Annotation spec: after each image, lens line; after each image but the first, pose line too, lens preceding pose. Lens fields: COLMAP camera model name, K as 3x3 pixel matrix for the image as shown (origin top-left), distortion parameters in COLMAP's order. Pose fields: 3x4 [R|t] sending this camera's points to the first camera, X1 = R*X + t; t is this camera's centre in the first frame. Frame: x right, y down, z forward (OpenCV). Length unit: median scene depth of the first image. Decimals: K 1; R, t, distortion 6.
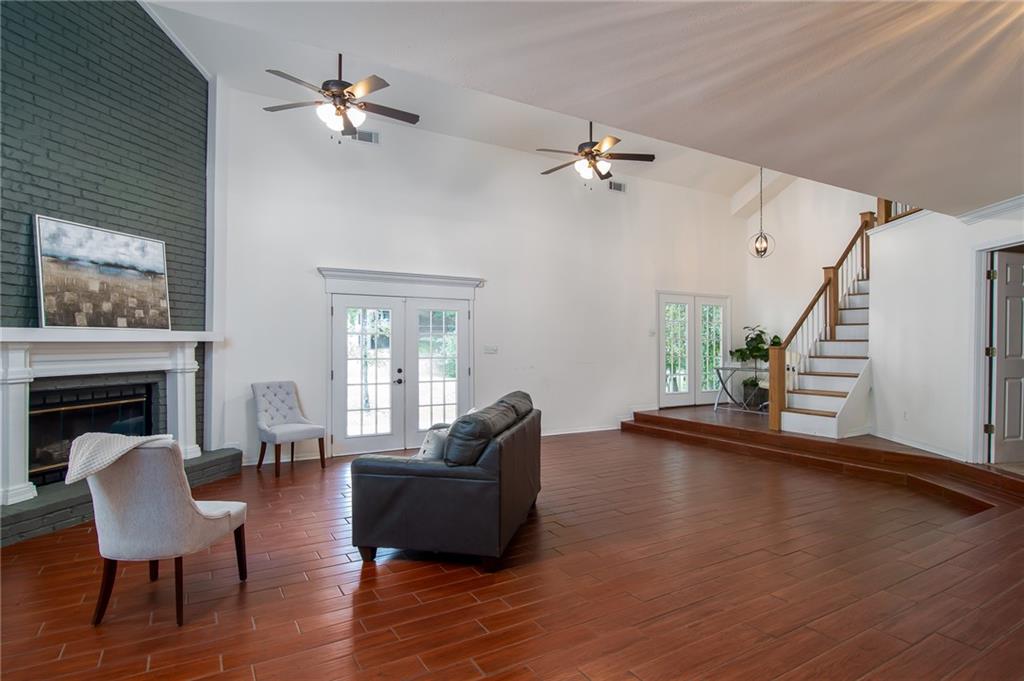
lens RADIAL K [[527.3, 0, 512.0], [0, 527.3, 340.5], [0, 0, 1]] dist [0.000463, 0.001305]
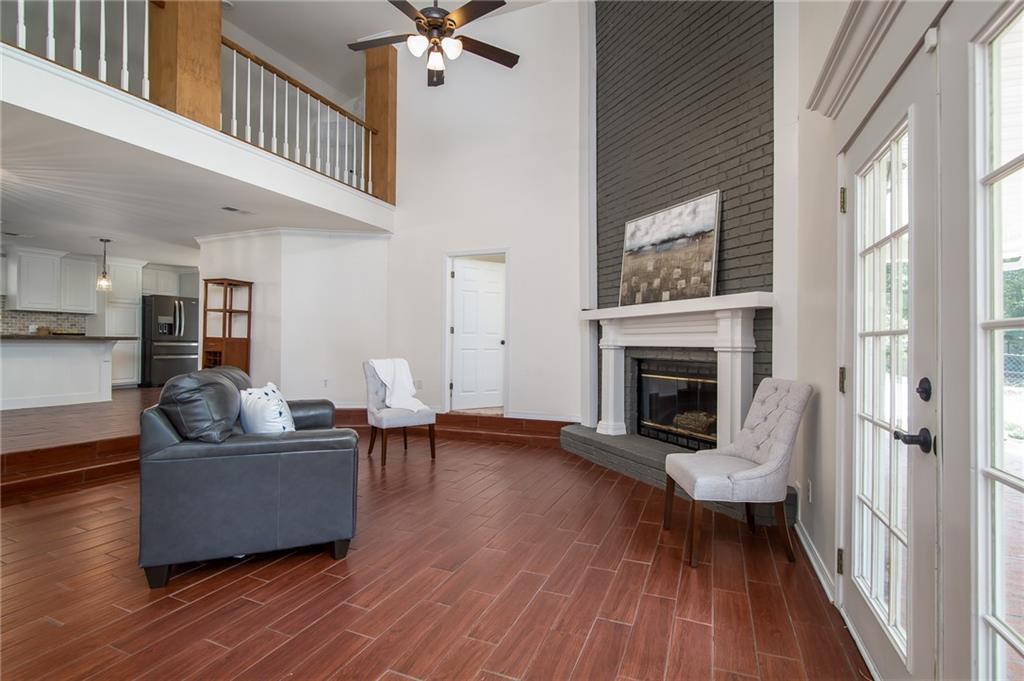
lens RADIAL K [[527.3, 0, 512.0], [0, 527.3, 340.5], [0, 0, 1]] dist [0.000463, 0.001305]
pose [[-0.829042, -0.020433, -0.558813, 0.051813], [-0.016572, 0.999791, -0.011972, 0.061220], [0.558941, -0.000665, -0.829207, 1.539802]]
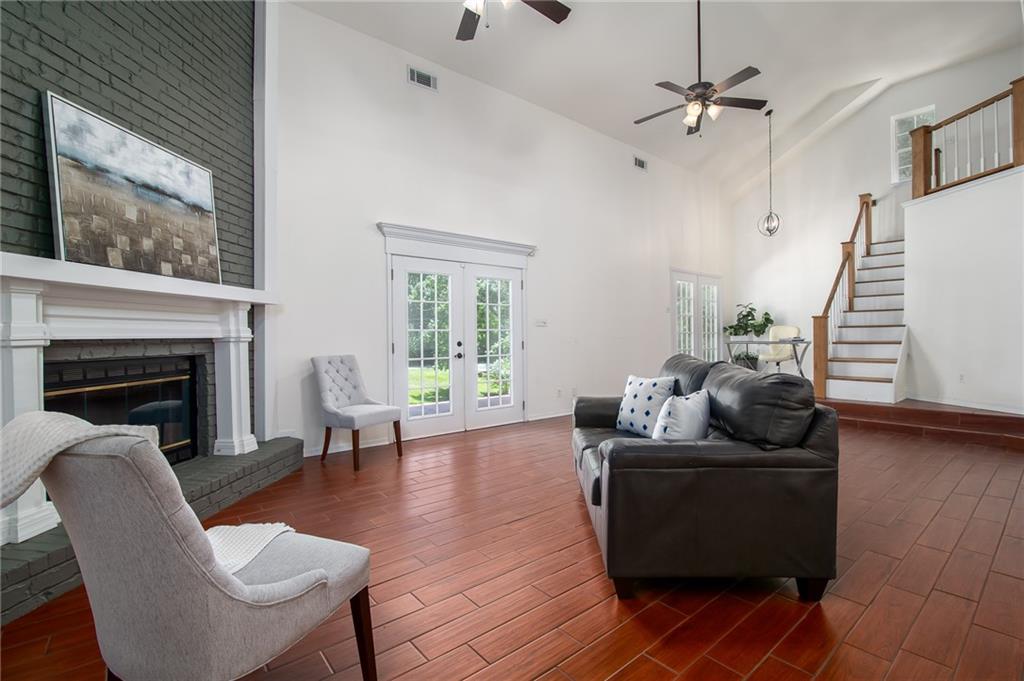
lens RADIAL K [[462.8, 0, 508.5], [0, 462.8, 331.0], [0, 0, 1]] dist [-0.001646, -0.000762]
pose [[0.992096, -0.012075, 0.124898, -0.328326], [0.012111, 0.999927, 0.000472, 0.051724], [-0.124894, 0.001044, 0.992169, 0.290232]]
